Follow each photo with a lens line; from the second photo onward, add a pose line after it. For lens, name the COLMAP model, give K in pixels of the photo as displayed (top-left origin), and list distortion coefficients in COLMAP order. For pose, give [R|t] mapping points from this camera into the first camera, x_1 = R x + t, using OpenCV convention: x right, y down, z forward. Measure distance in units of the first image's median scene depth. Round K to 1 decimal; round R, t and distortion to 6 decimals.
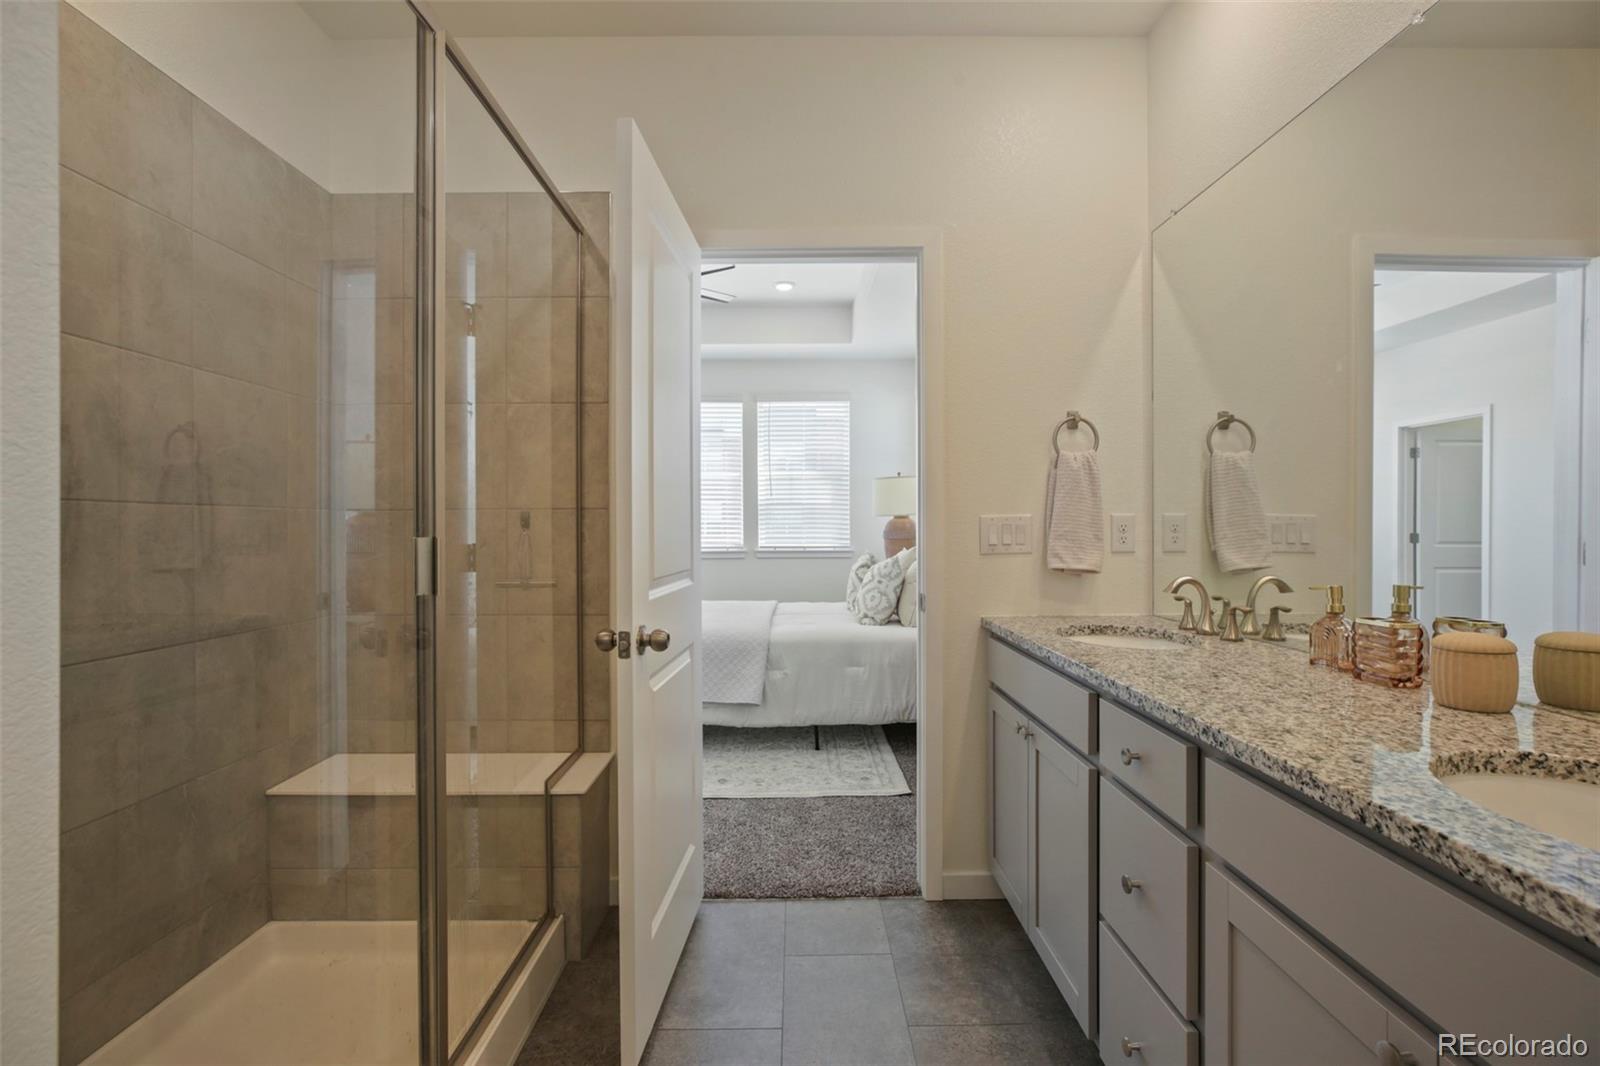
lens RADIAL K [[734.8, 0, 815.6], [0, 734.8, 526.3], [0, 0, 1]] dist [-0.022048, 0.001249]
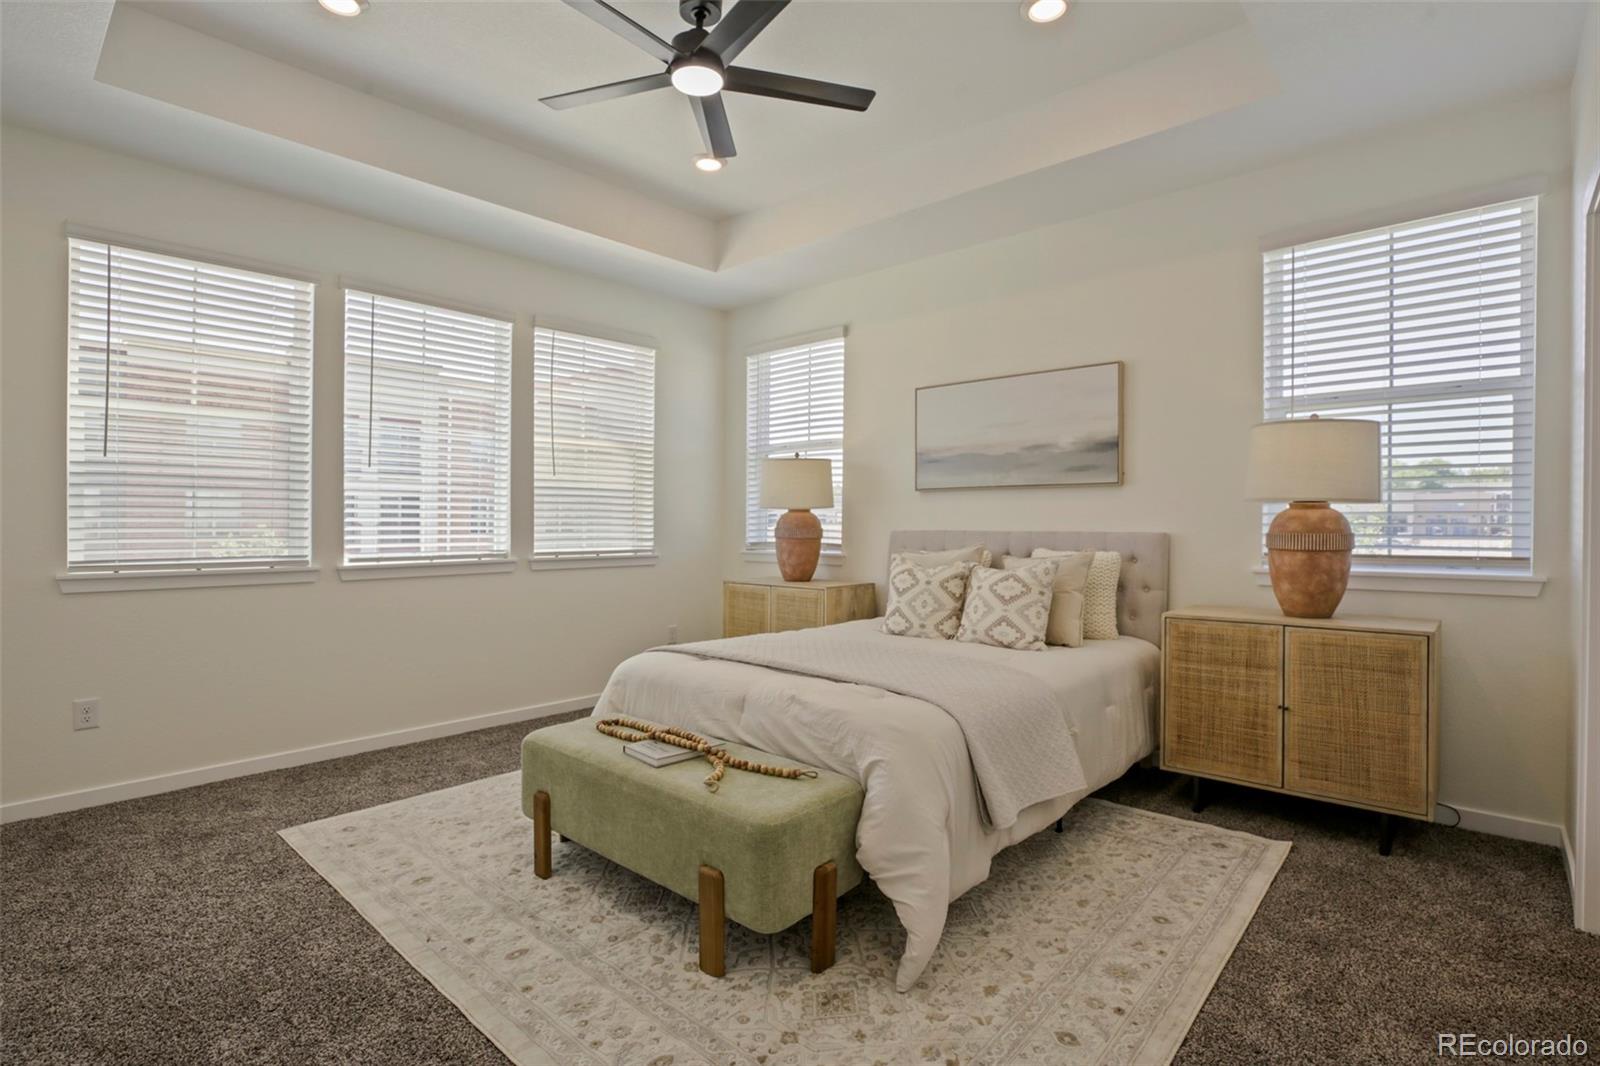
lens RADIAL K [[754.5, 0, 785.0], [0, 754.5, 526.3], [0, 0, 1]] dist [-0.022804, 0.000393]
pose [[0.685254, -0.001863, 0.728302, -0.474716], [-0.000998, 0.999993, 0.003497, 0.001775], [-0.728303, -0.003123, 0.685248, 0.457605]]
